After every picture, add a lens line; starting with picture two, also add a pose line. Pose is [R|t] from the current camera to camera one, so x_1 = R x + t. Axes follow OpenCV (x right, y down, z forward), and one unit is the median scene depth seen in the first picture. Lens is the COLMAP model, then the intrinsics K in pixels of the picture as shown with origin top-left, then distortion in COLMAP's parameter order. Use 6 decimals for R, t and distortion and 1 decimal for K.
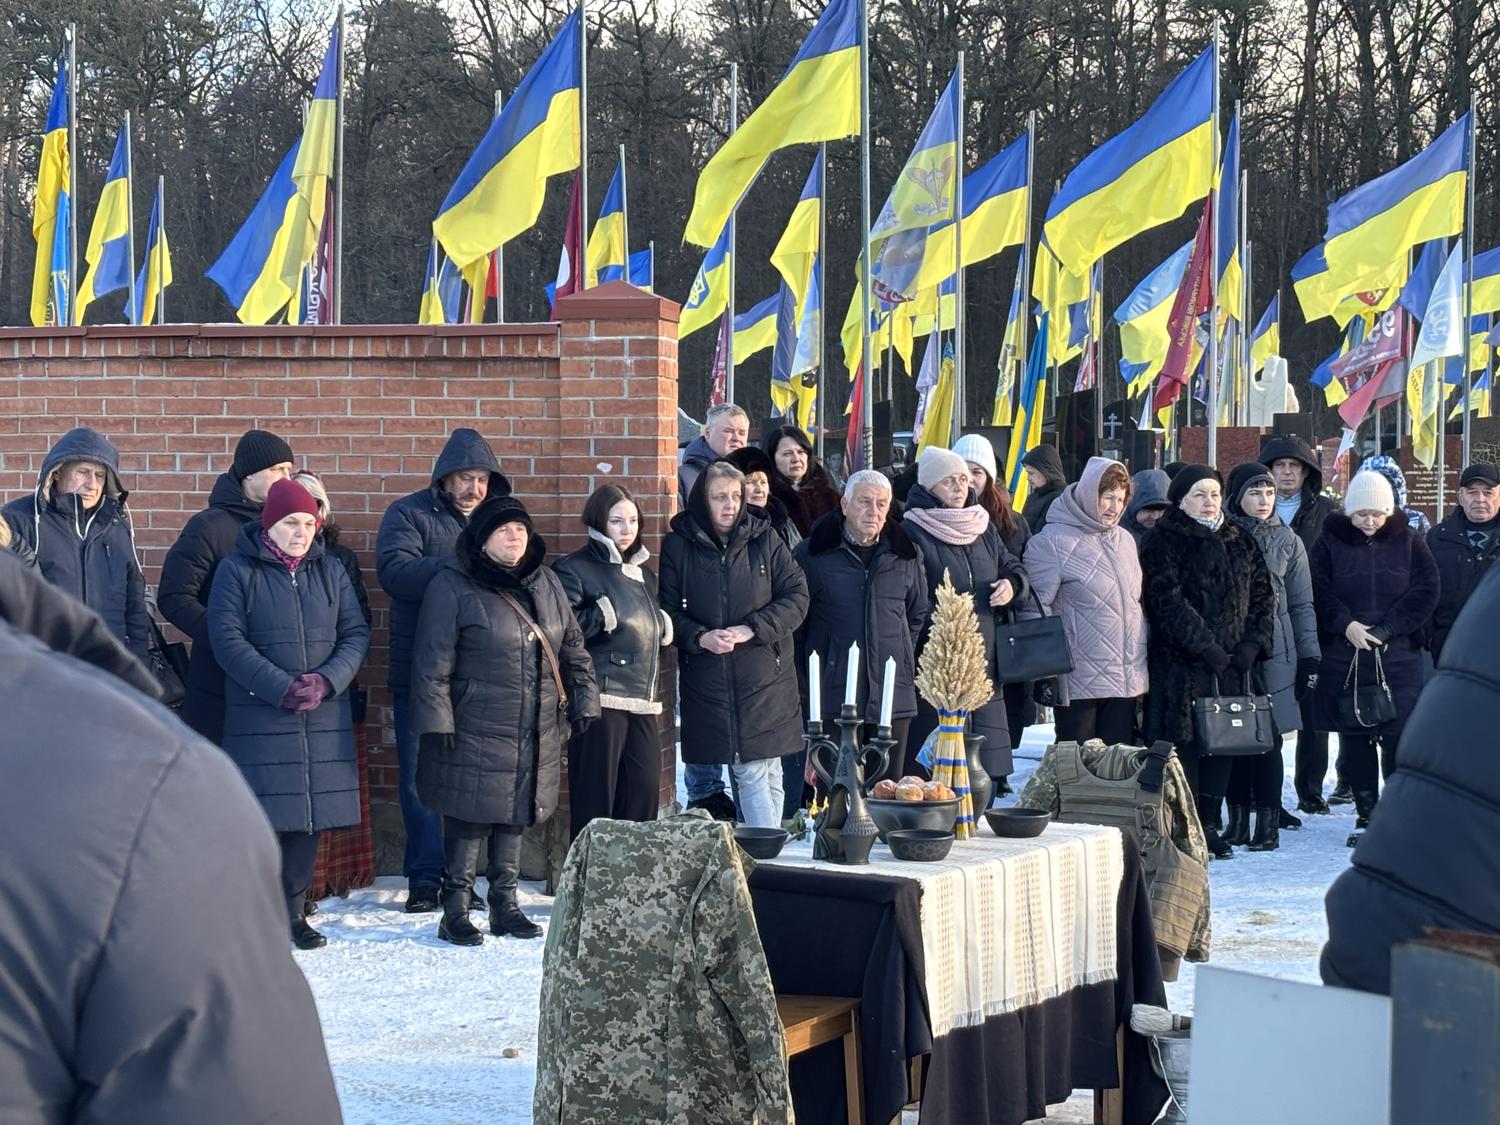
lens RADIAL K [[3113.0, 0, 744.9], [0, 3113.0, 555.1], [0, 0, 1]] dist [0.346472, 0.000000]
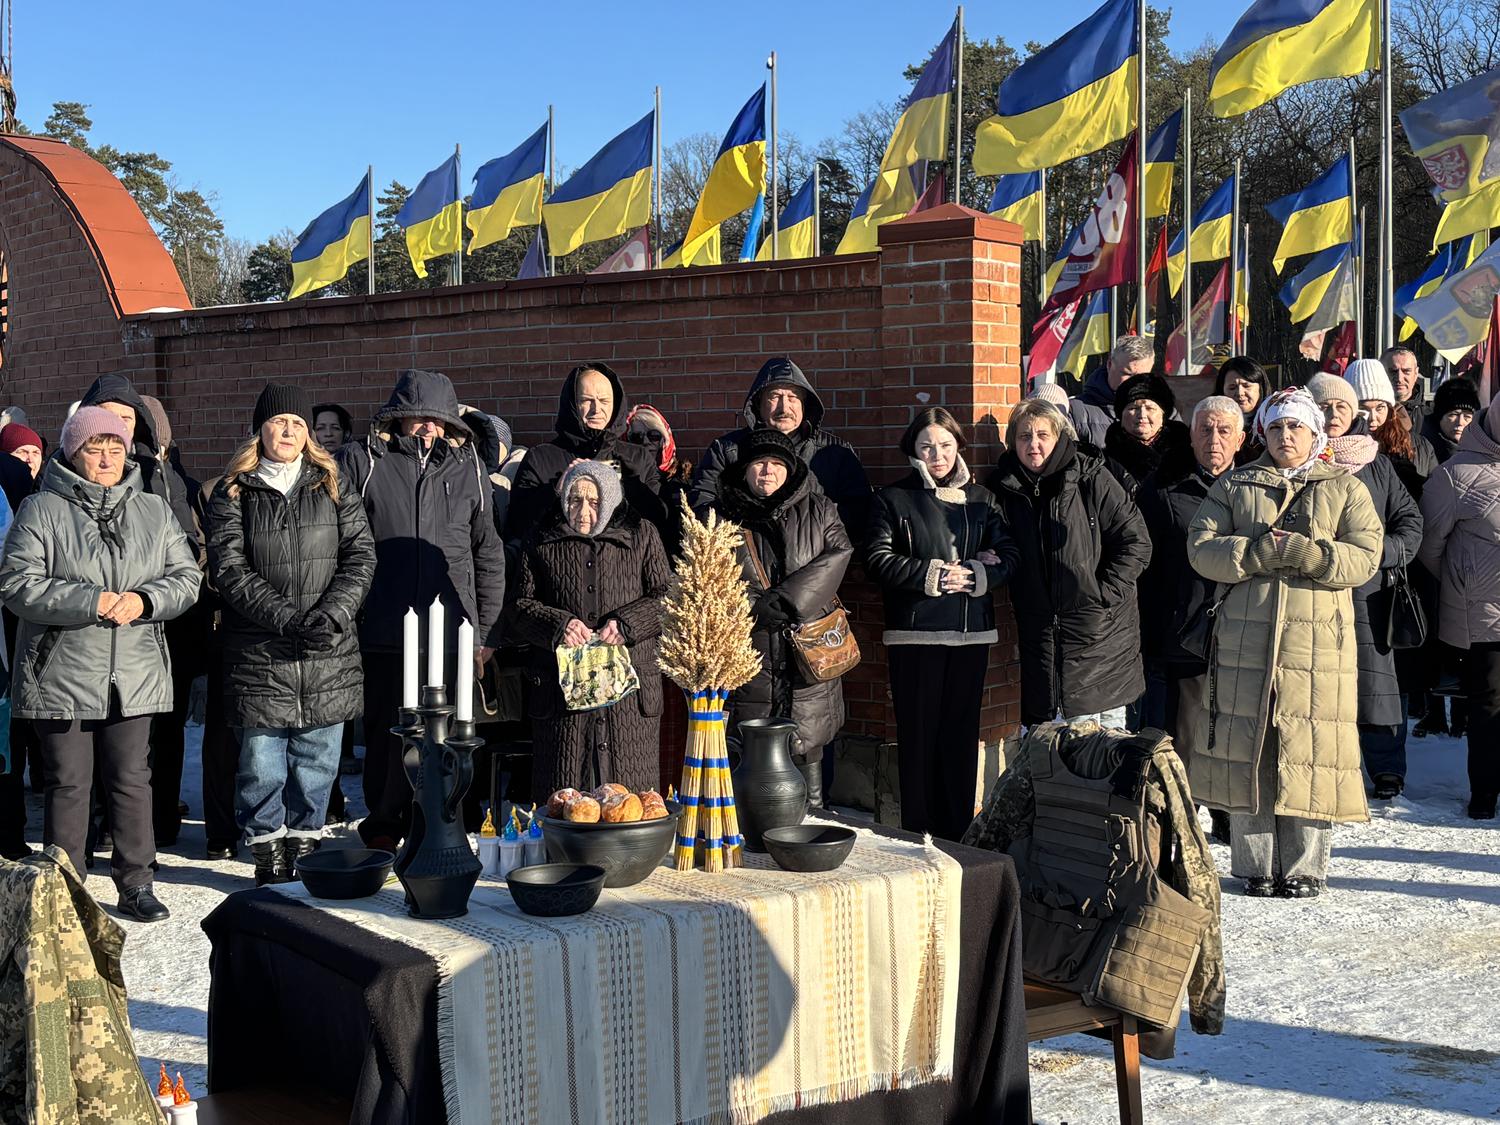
lens RADIAL K [[2187.2, 0, 751.9], [0, 2187.2, 571.4], [0, 0, 1]] dist [0.175178, 0.000000]
pose [[0.920009, 0.008966, -0.391794, 0.174675], [0.003844, 0.999484, 0.031899, 0.004285], [0.391878, -0.030853, 0.919500, 0.348199]]
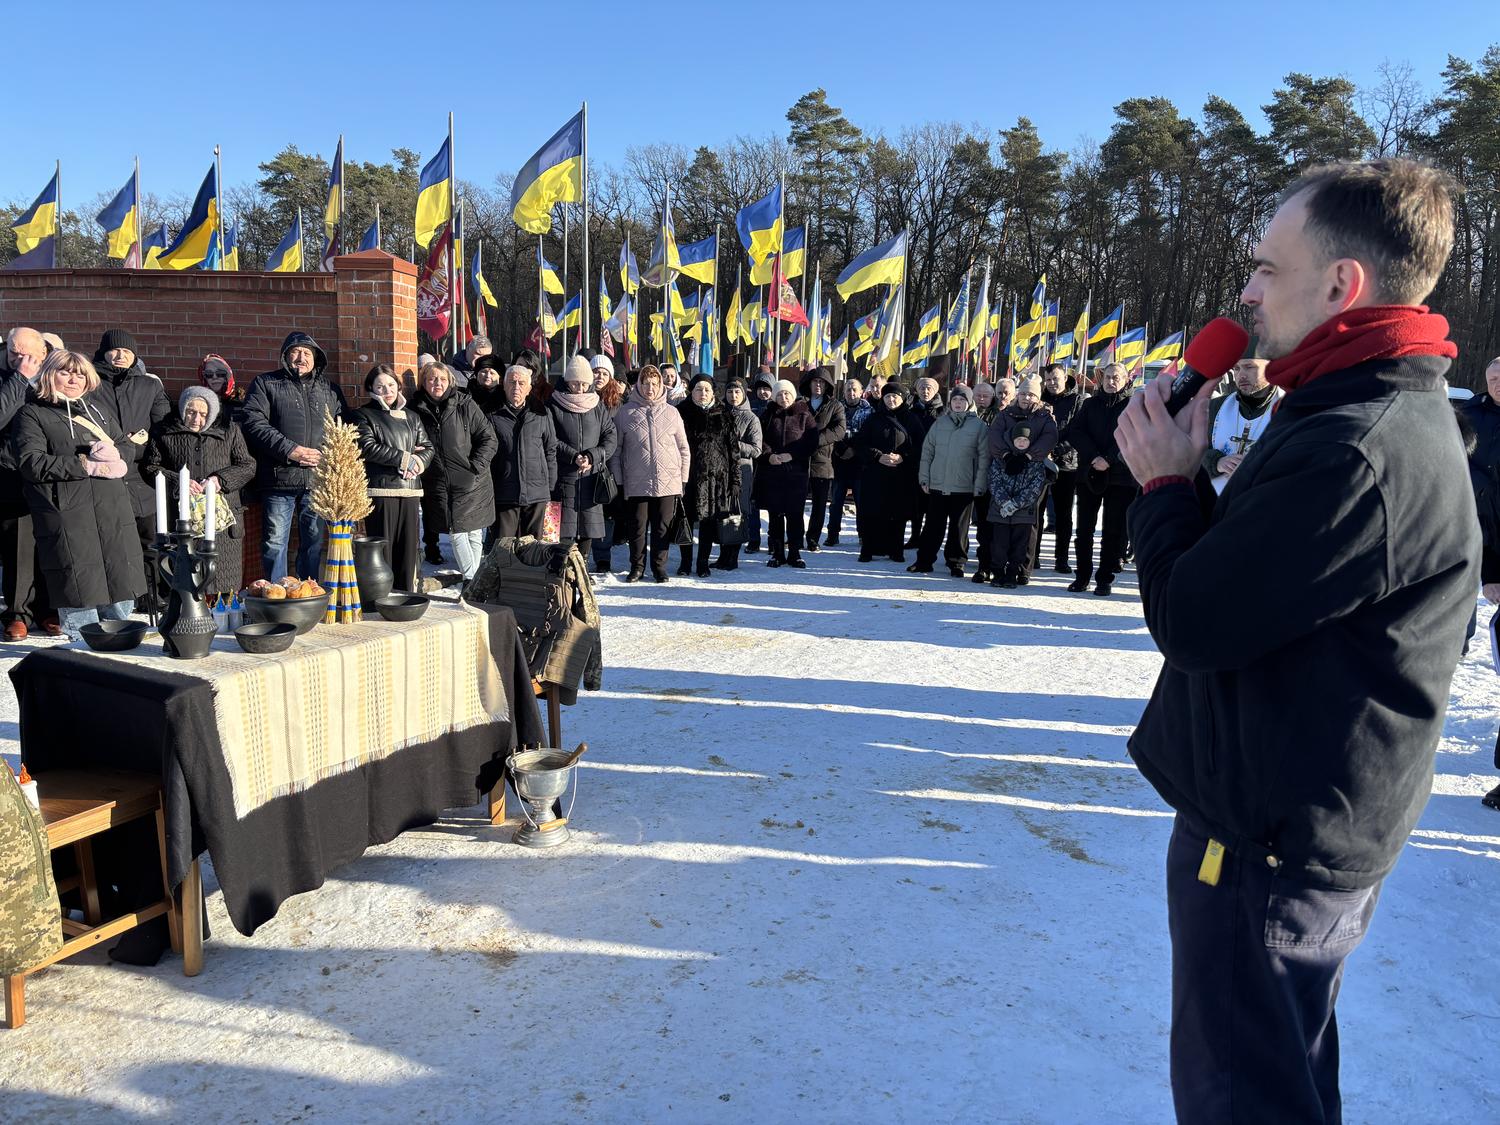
lens RADIAL K [[1136.7, 0, 791.5], [0, 1136.7, 569.5], [0, 0, 1]] dist [-0.005423, -0.004049]
pose [[0.994438, 0.015988, 0.104104, 0.127202], [-0.028540, 0.992337, 0.120221, 0.005983], [-0.101384, -0.122524, 0.987274, 0.340681]]
